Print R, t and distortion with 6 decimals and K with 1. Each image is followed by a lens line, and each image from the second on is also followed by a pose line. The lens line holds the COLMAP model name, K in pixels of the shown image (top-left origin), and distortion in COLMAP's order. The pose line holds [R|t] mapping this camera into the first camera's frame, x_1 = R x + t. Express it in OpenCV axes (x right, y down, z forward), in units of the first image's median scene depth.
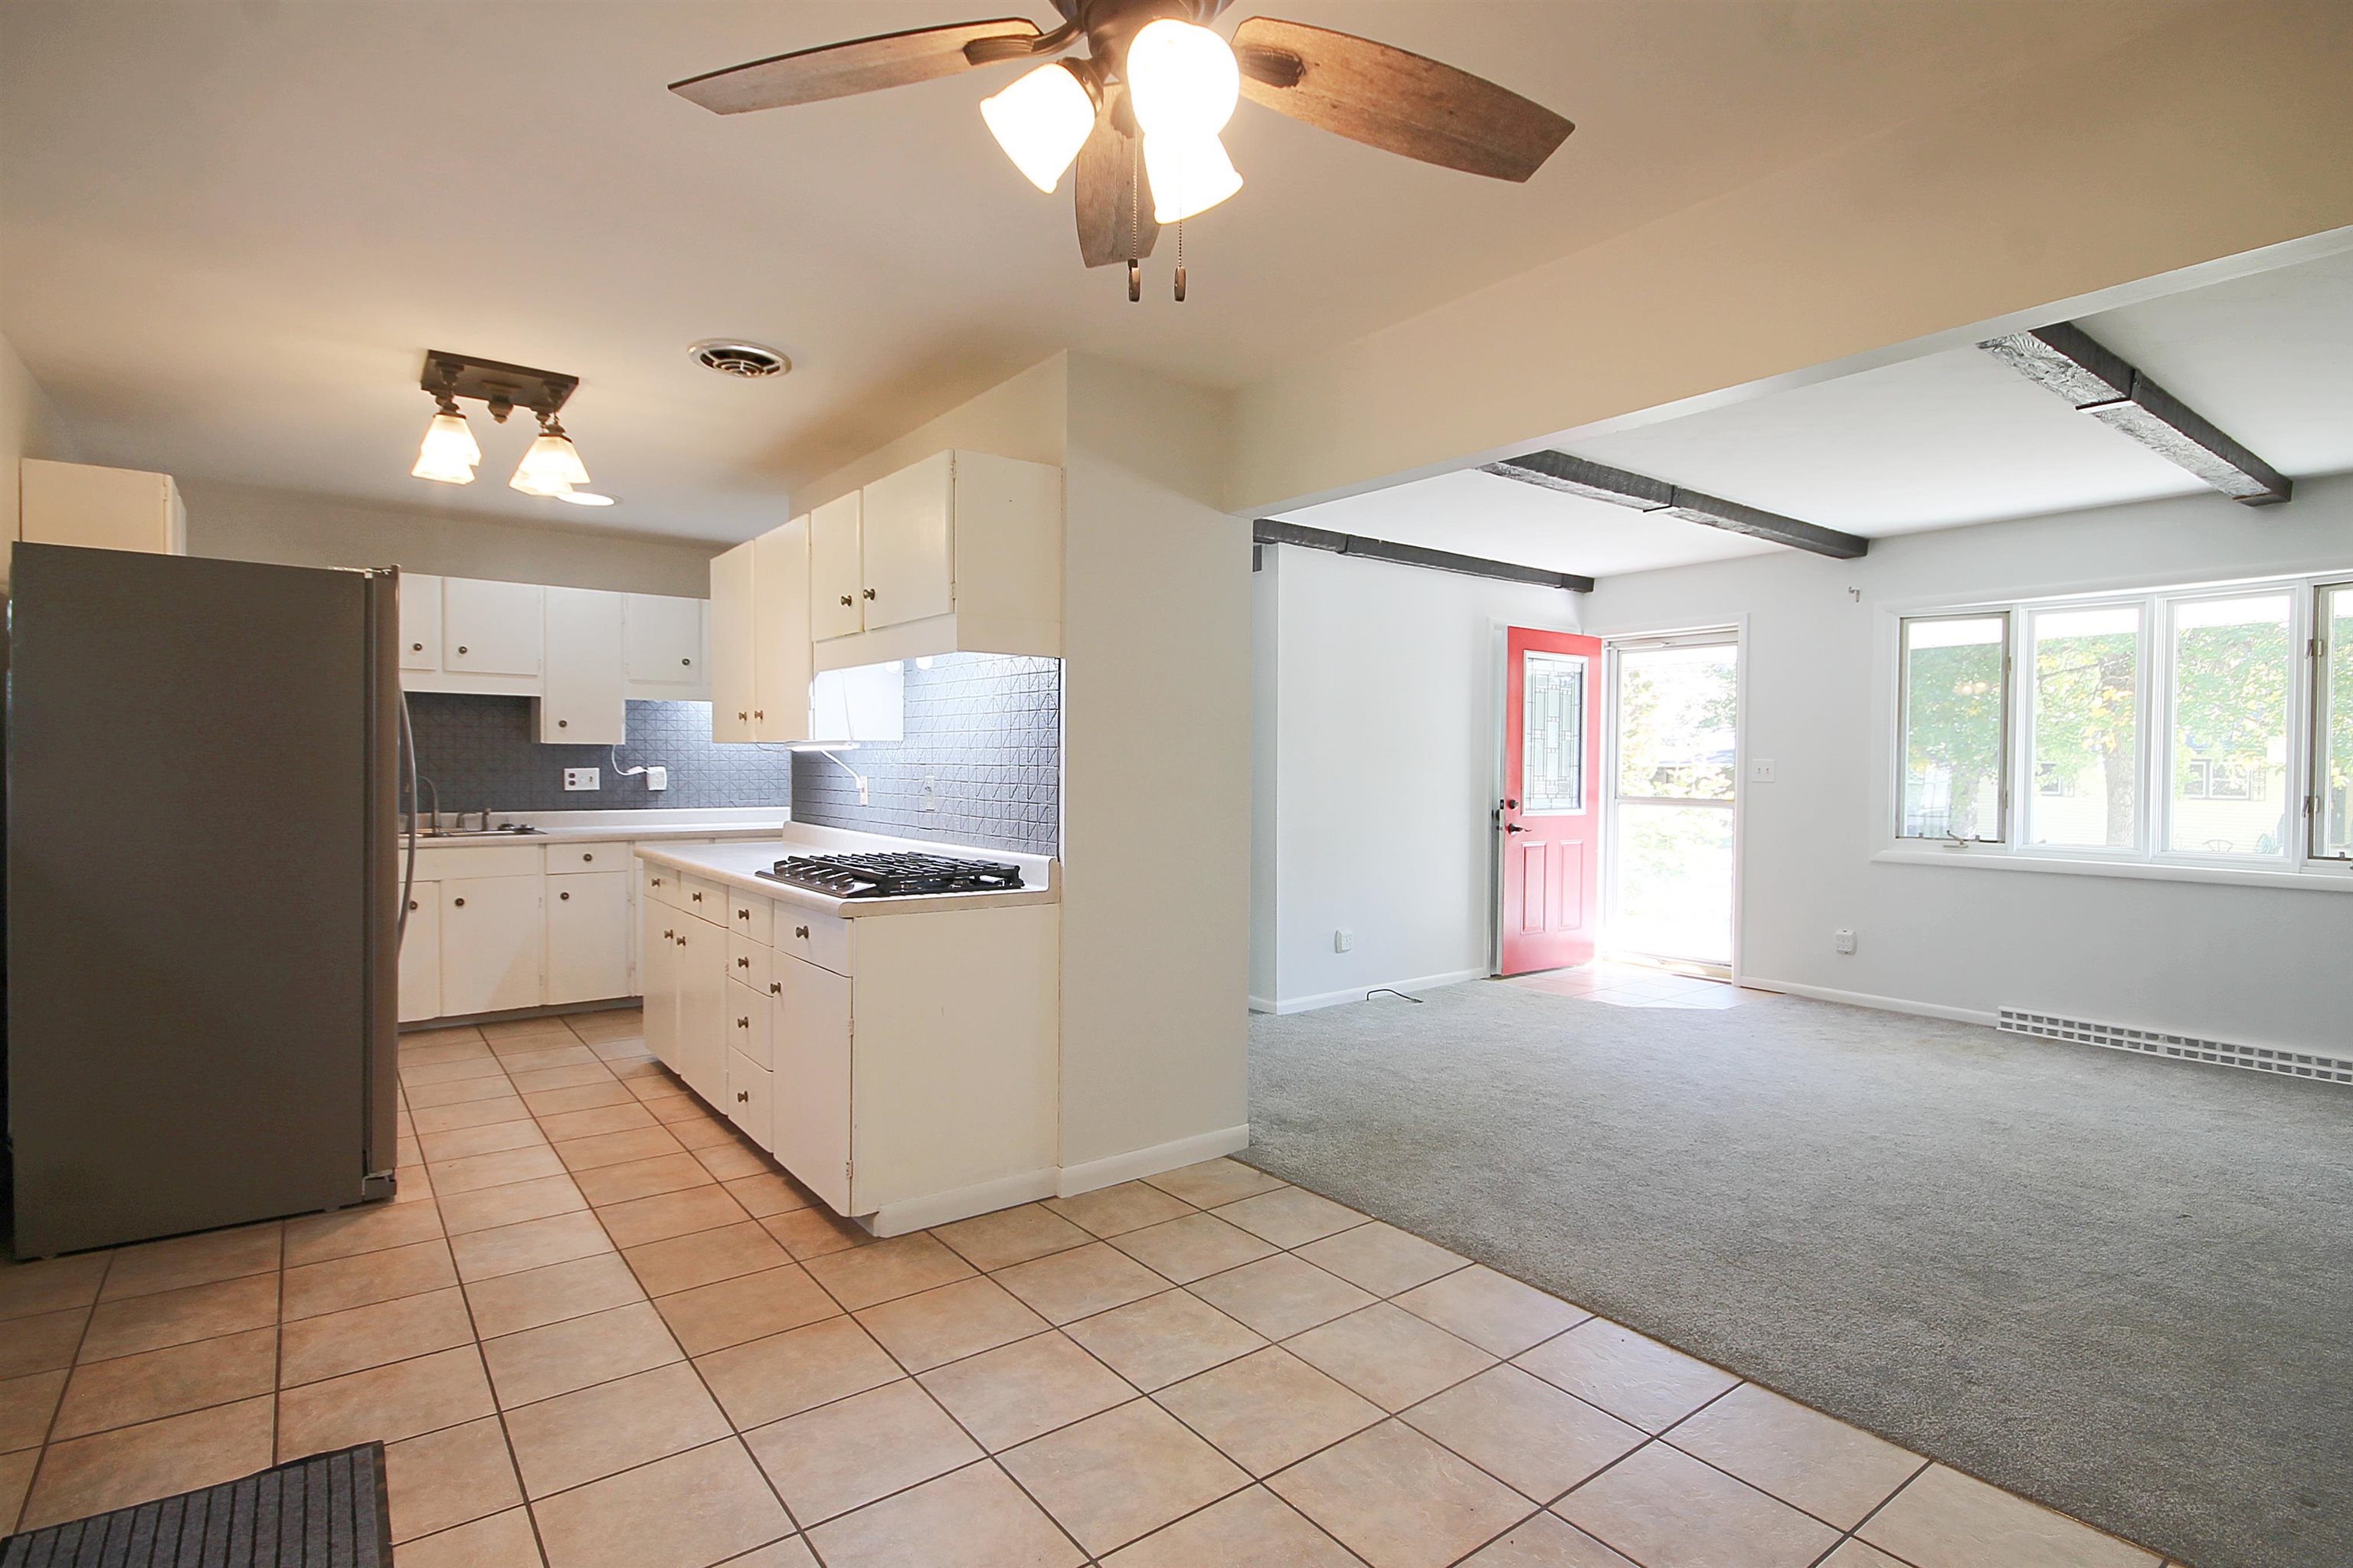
lens RADIAL K [[1166.2, 0, 1200.5], [0, 1166.2, 785.5], [0, 0, 1]] dist [-0.001320, -0.000140]
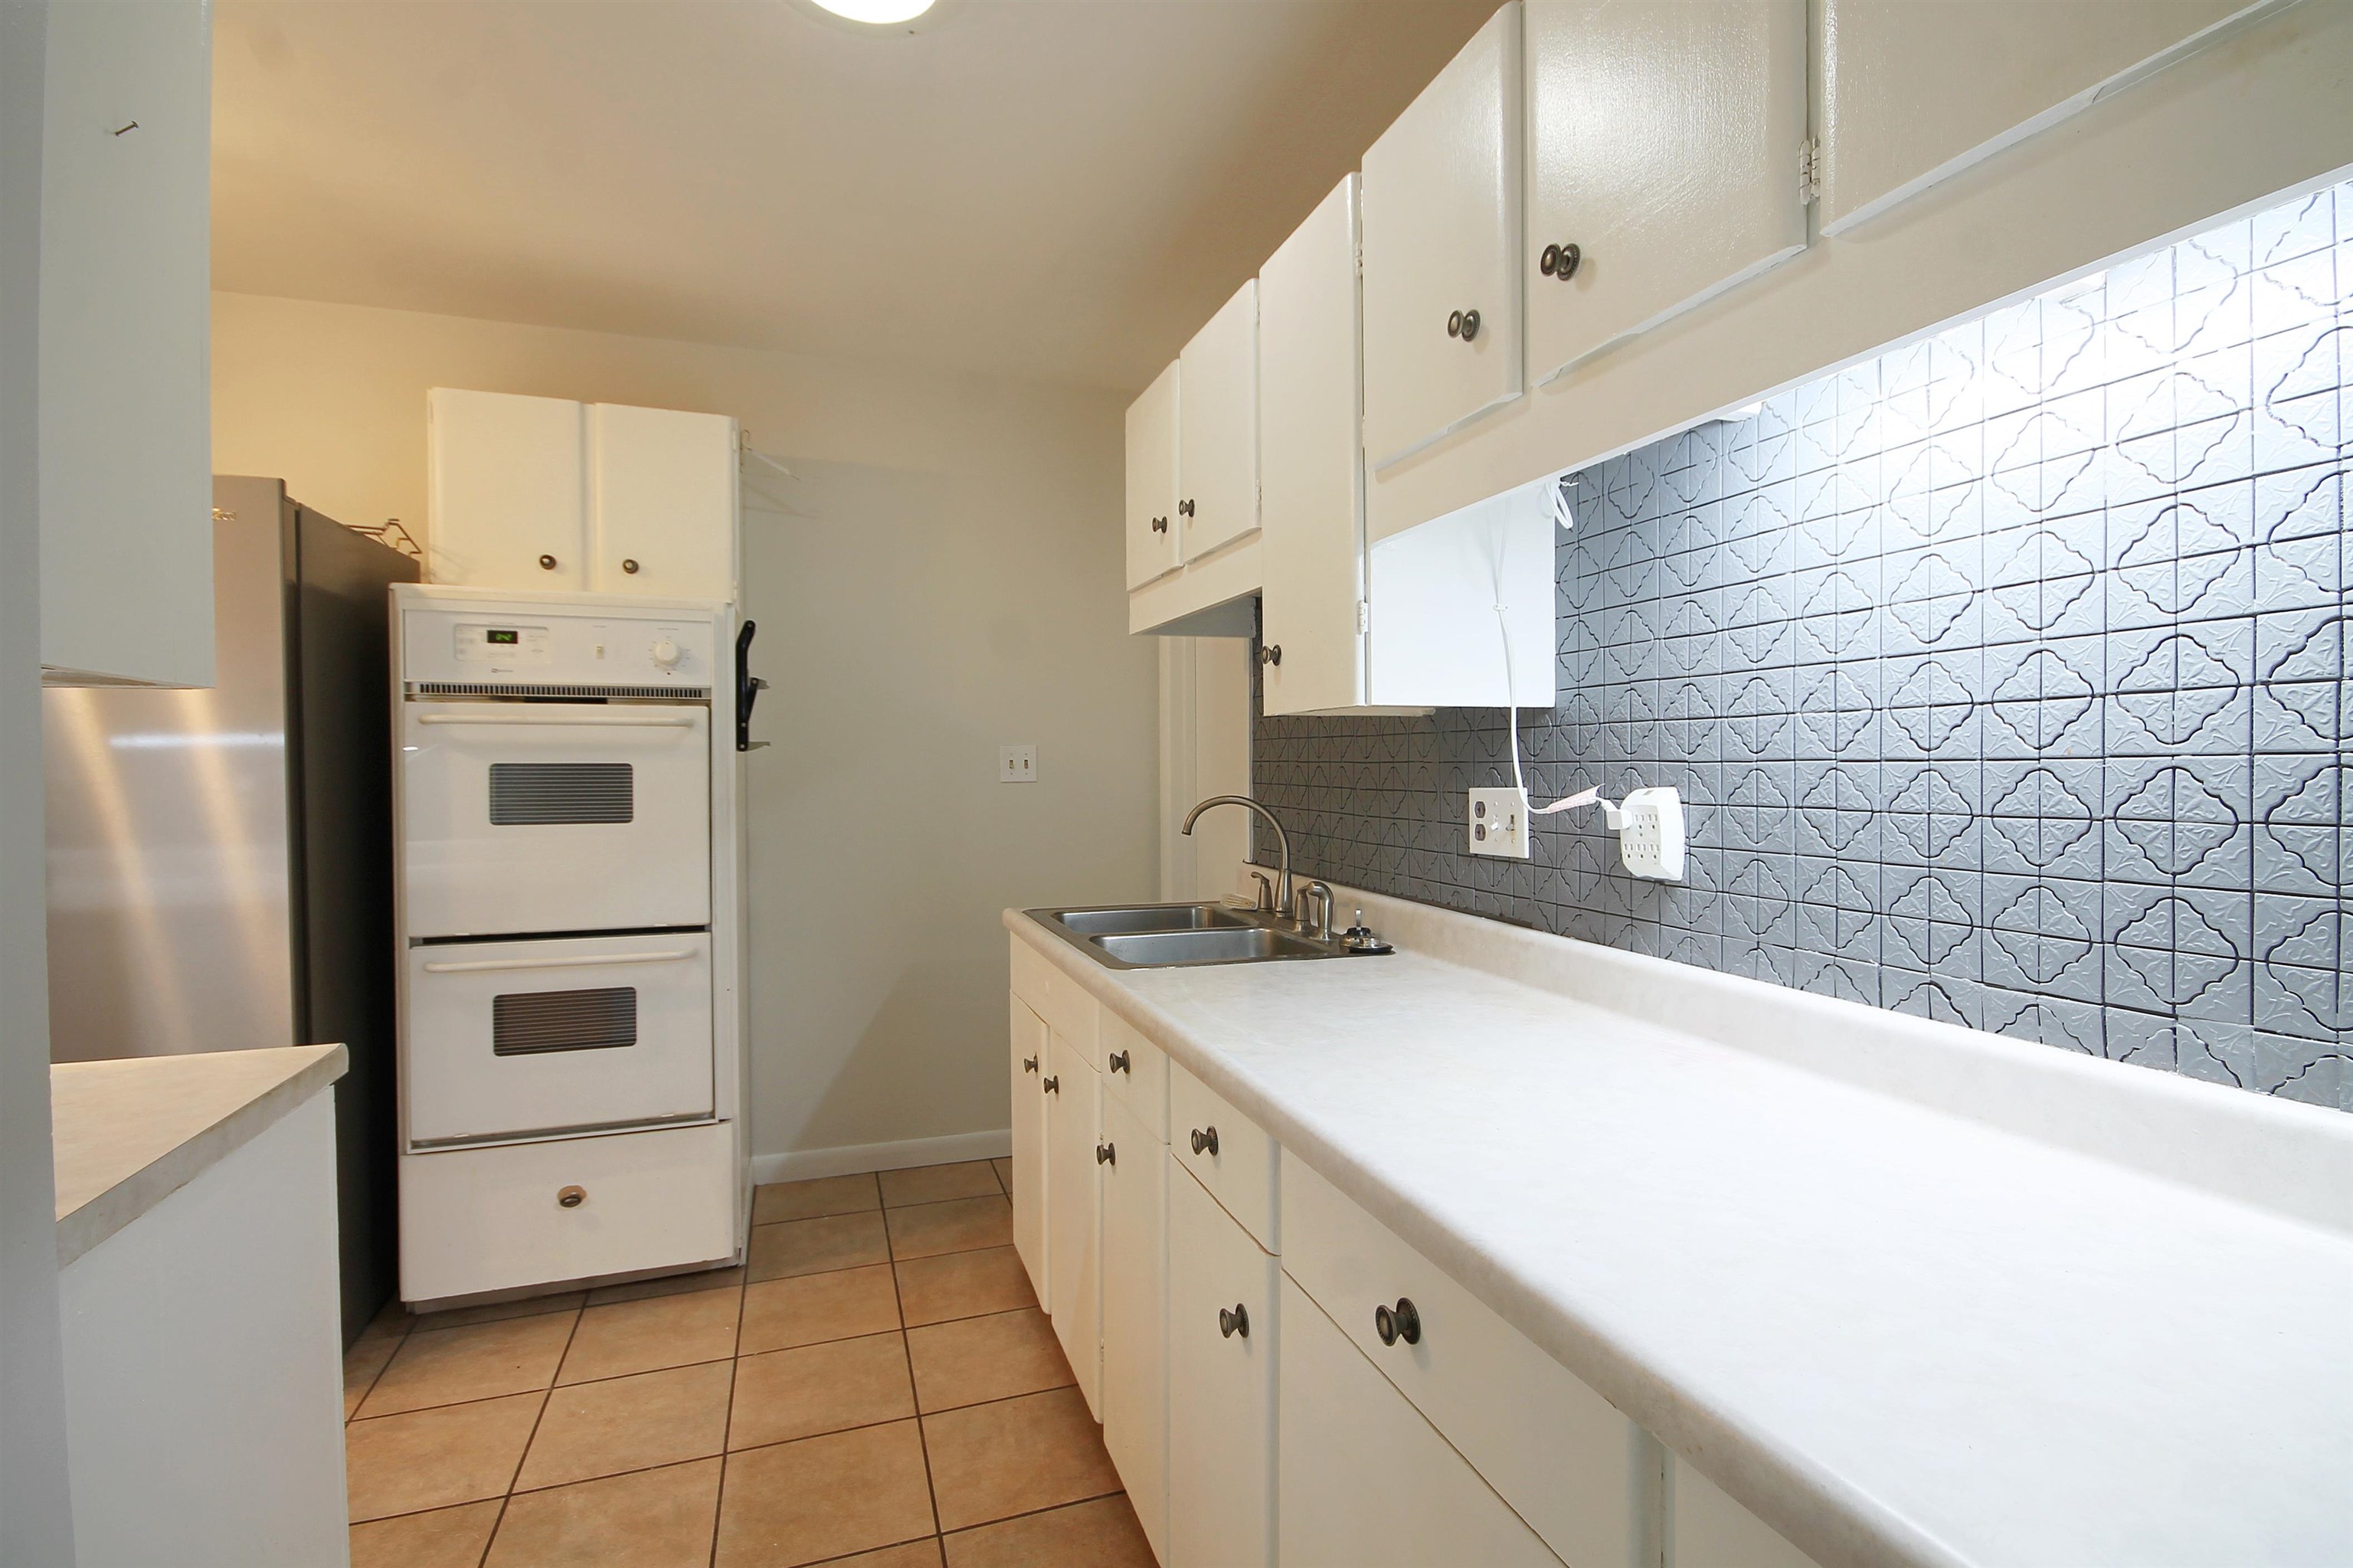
lens RADIAL K [[1103.9, 0, 1196.9], [0, 1103.9, 784.5], [0, 0, 1]] dist [-0.003926, -0.000640]
pose [[-0.316353, 0.013116, -0.948551, -0.246216], [-0.016827, 0.999670, 0.019435, -0.022426], [0.948492, 0.022109, -0.316028, 1.138463]]
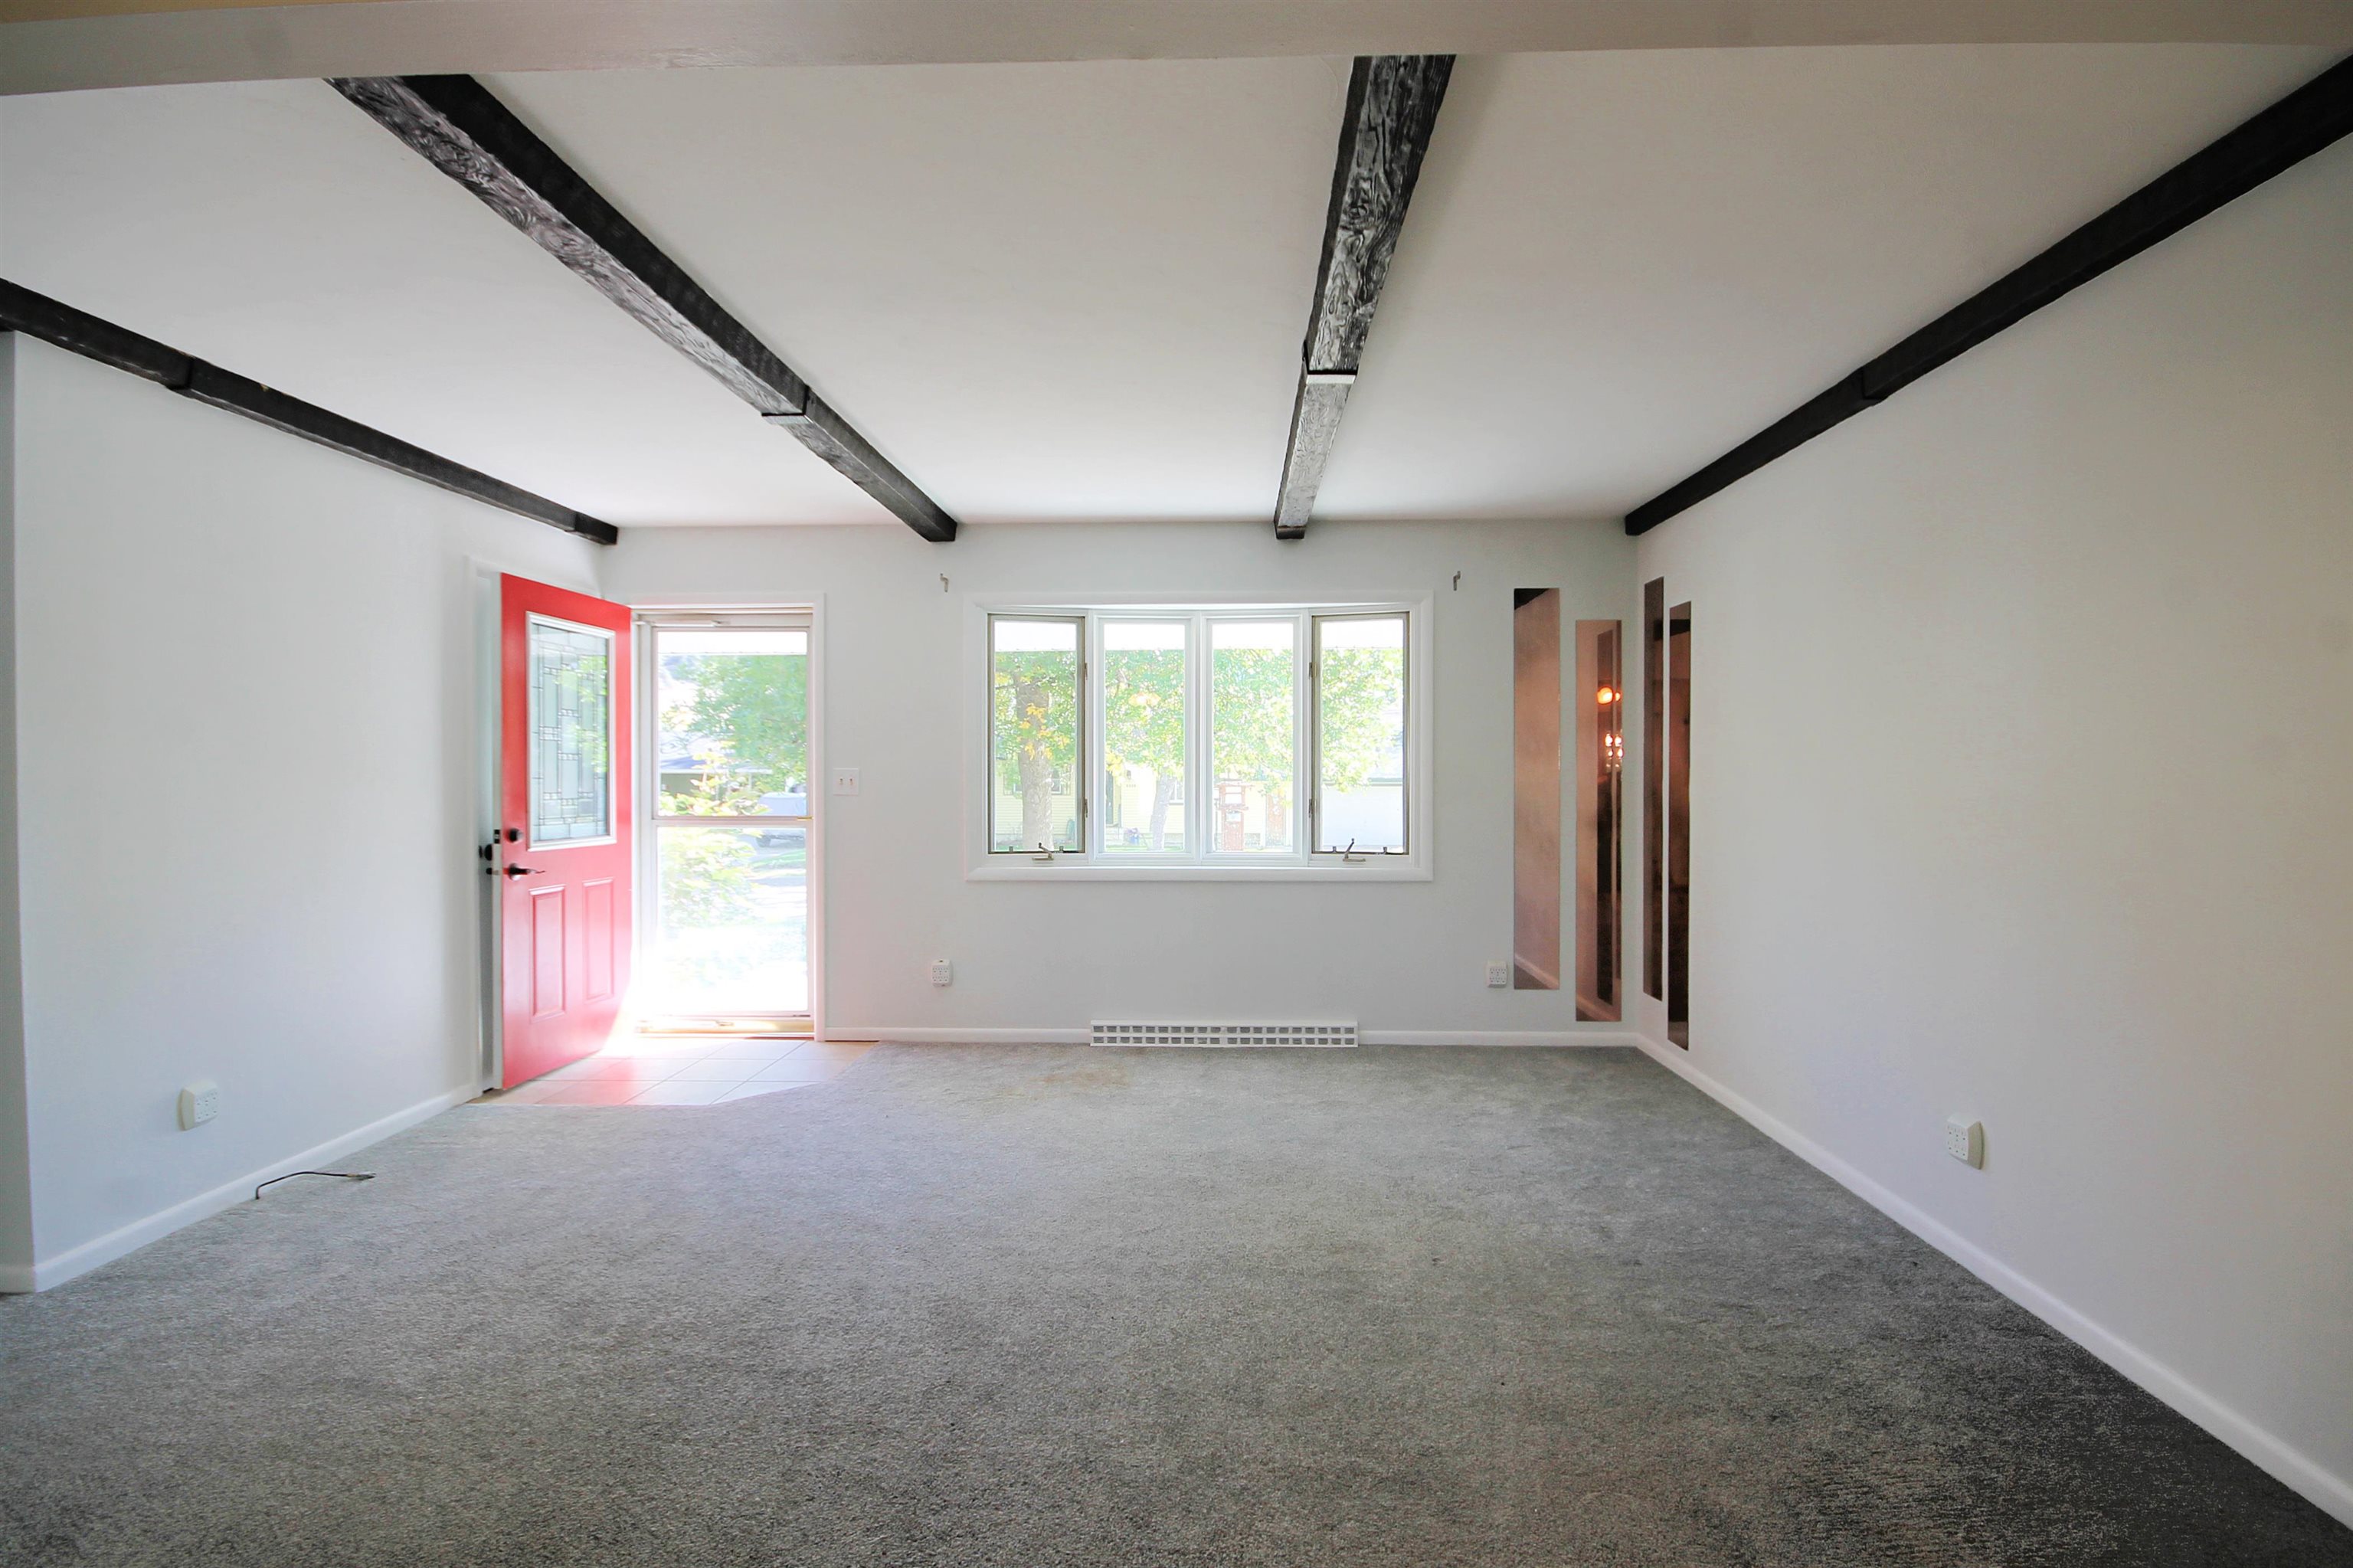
lens RADIAL K [[1112.2, 0, 1176.5], [0, 1112.2, 784.0], [0, 0, 1]] dist [0.000396, 0.000201]
pose [[0.644124, -0.014273, 0.764788, 0.024209], [0.019500, 0.999807, 0.002236, -0.009466], [-0.764672, 0.013473, 0.644279, 0.348033]]
